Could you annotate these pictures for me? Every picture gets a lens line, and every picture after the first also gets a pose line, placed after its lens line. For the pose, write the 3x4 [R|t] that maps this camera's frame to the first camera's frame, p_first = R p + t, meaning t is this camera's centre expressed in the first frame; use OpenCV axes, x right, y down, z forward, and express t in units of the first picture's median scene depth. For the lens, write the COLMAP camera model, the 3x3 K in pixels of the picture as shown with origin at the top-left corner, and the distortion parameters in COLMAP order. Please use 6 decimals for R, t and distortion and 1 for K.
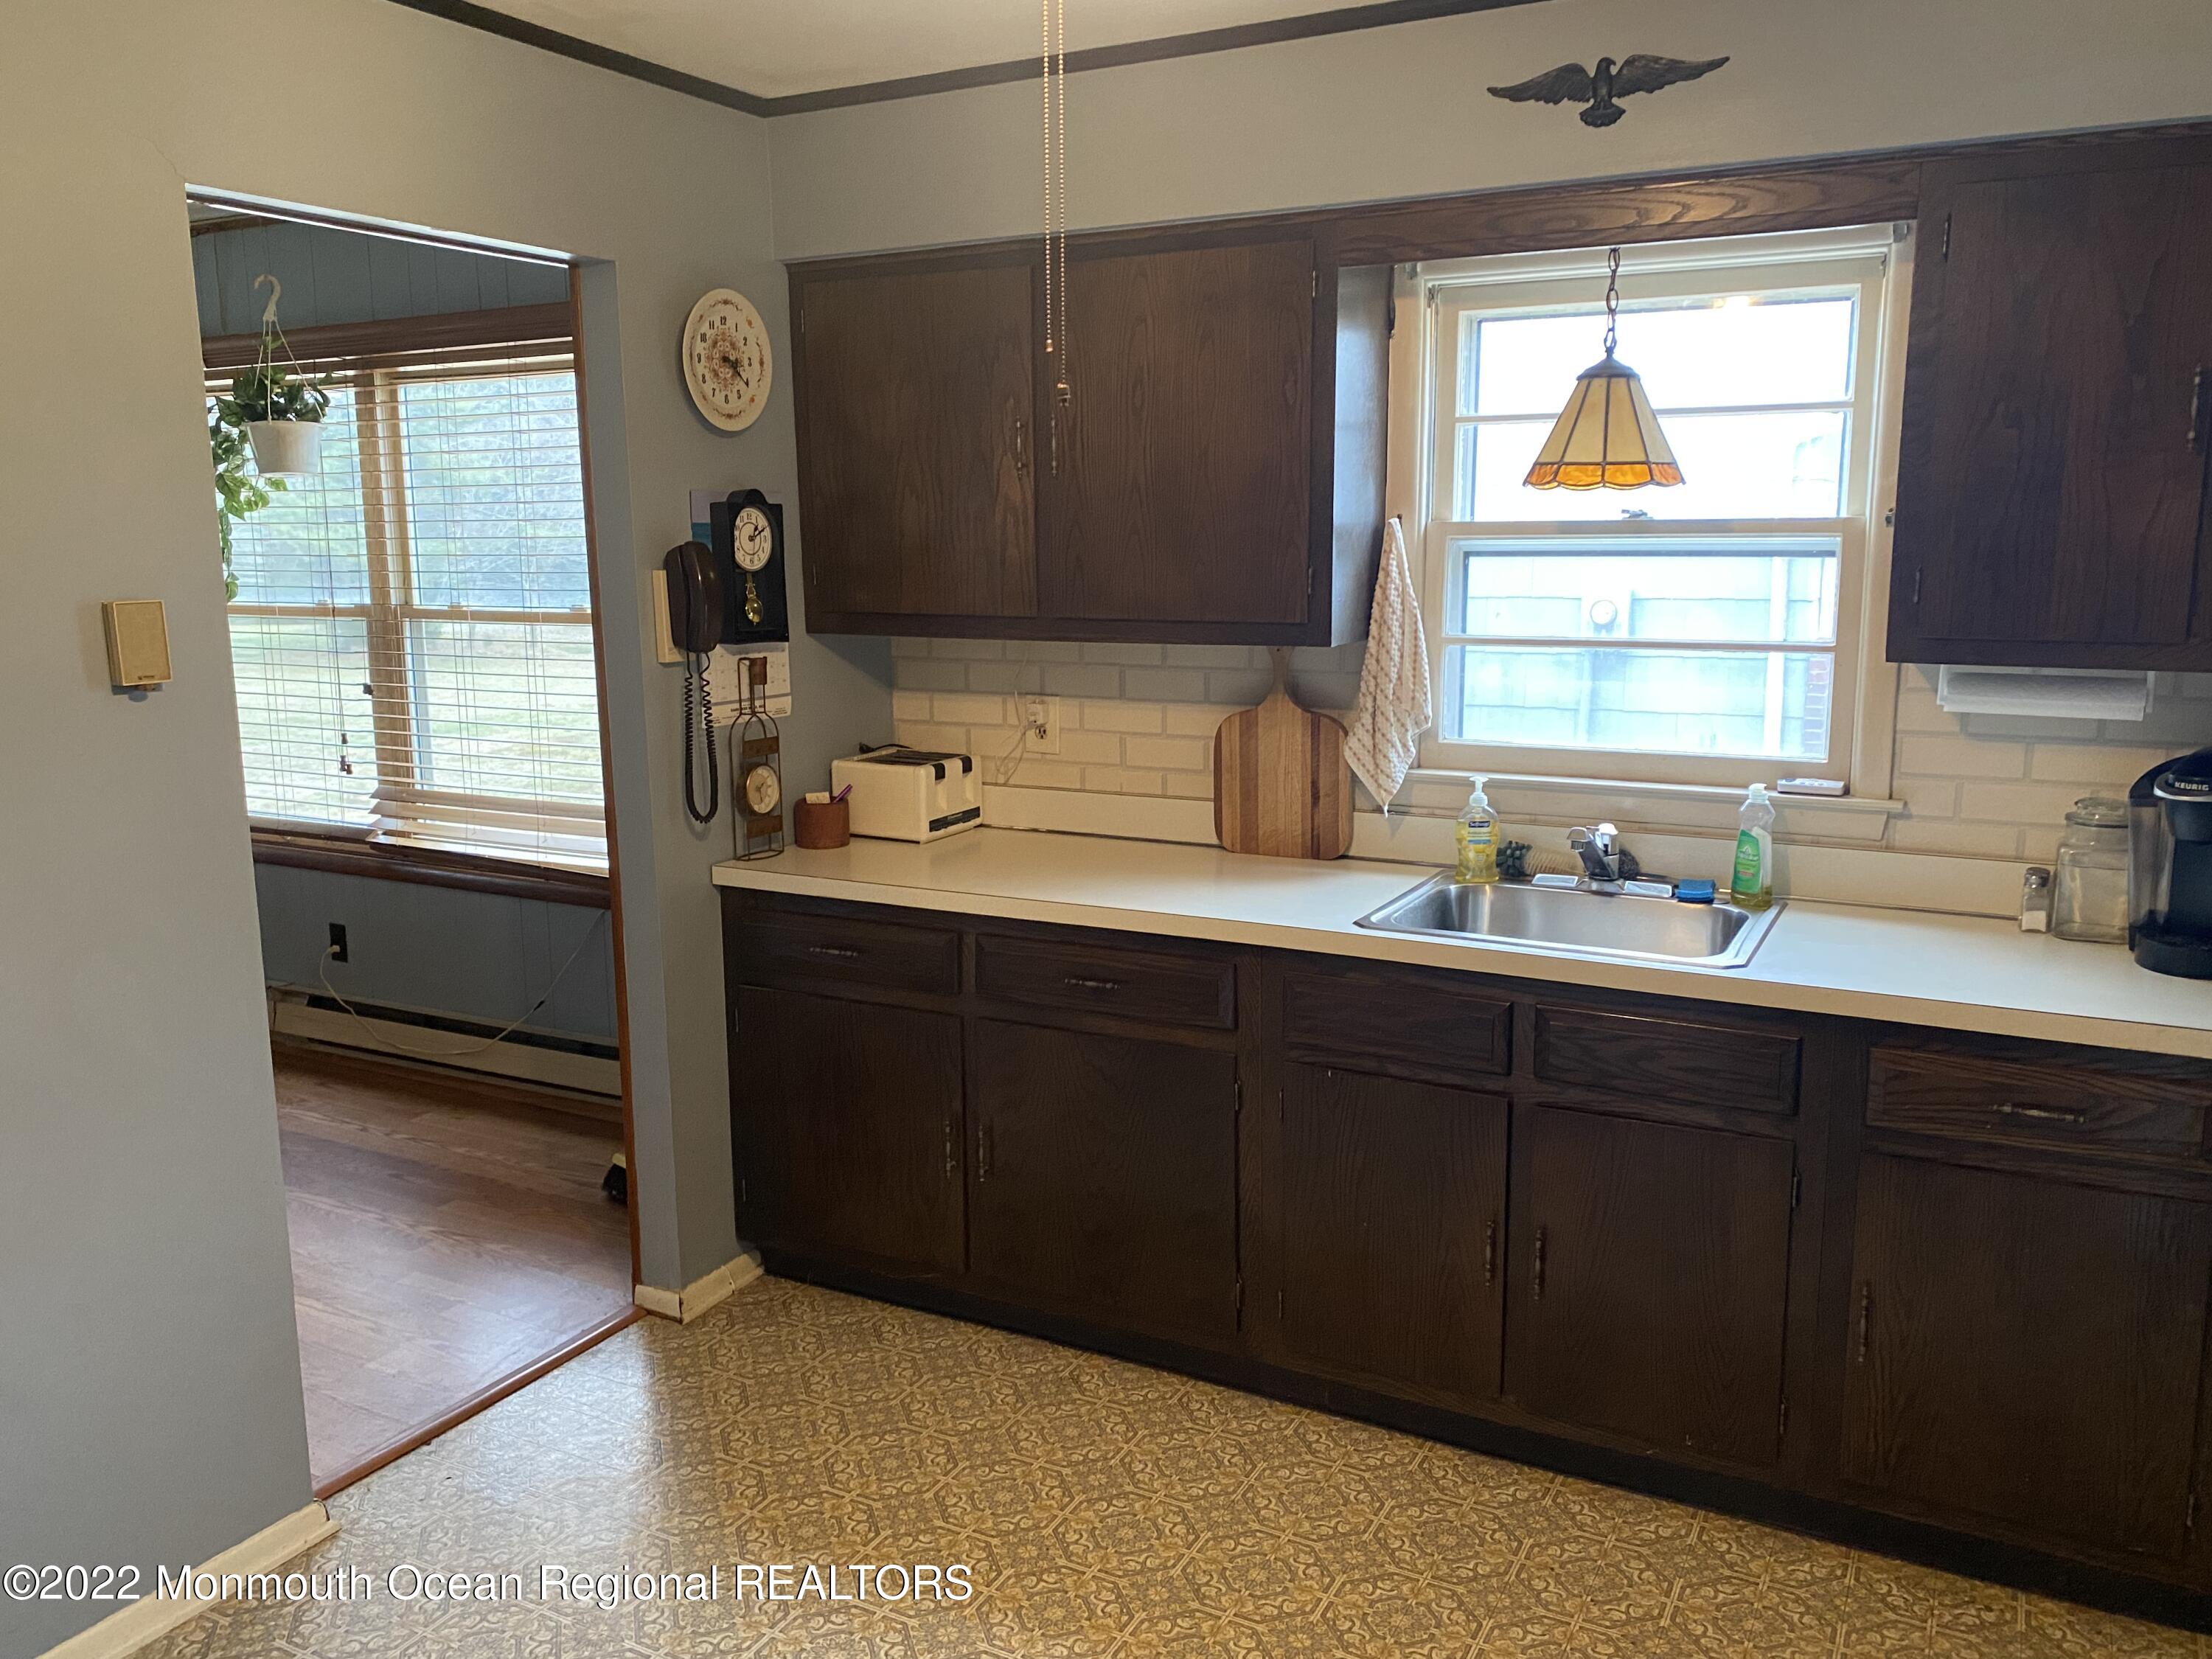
lens RADIAL K [[1673.0, 0, 1106.0], [0, 1673.0, 829.5], [0, 0, 1]] dist [0.003548, 0.001192]
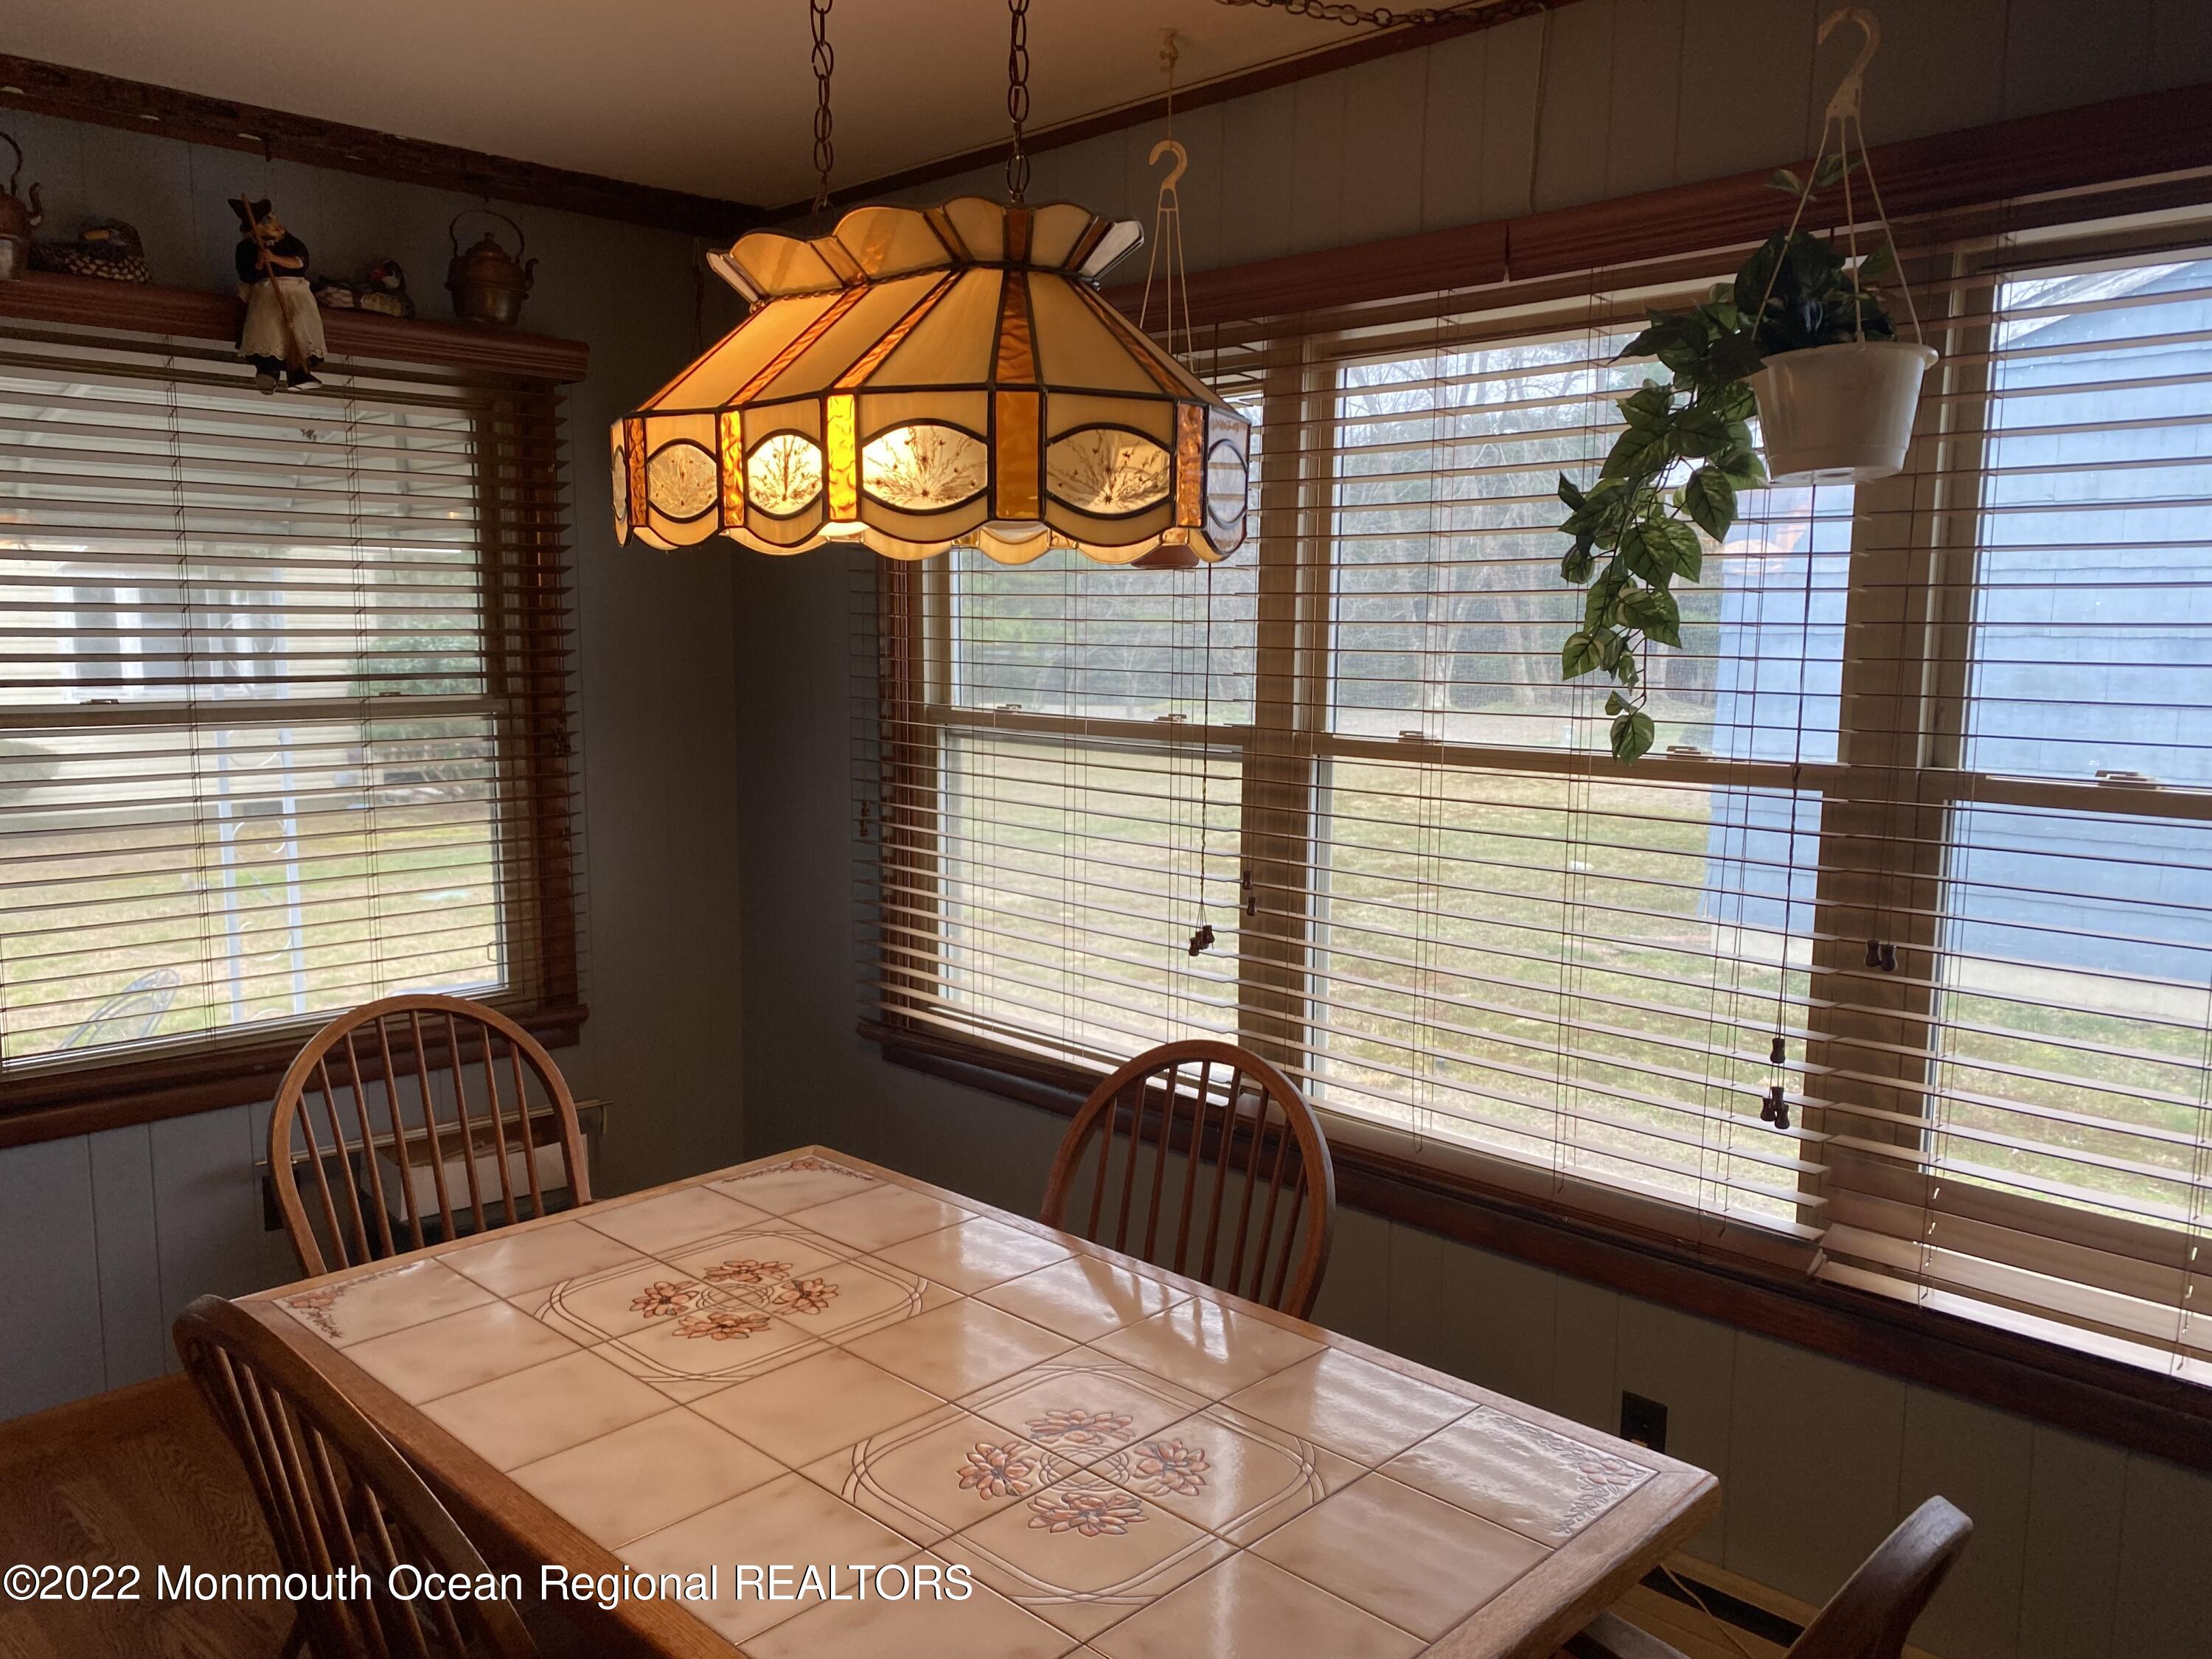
lens RADIAL K [[1673.0, 0, 1106.0], [0, 1673.0, 829.5], [0, 0, 1]] dist [0.003548, 0.001192]
pose [[0.998609, 0.038544, -0.035991, -0.476489], [-0.040482, 0.997678, -0.054771, -0.064059], [0.033797, 0.056152, 0.997850, 0.410621]]
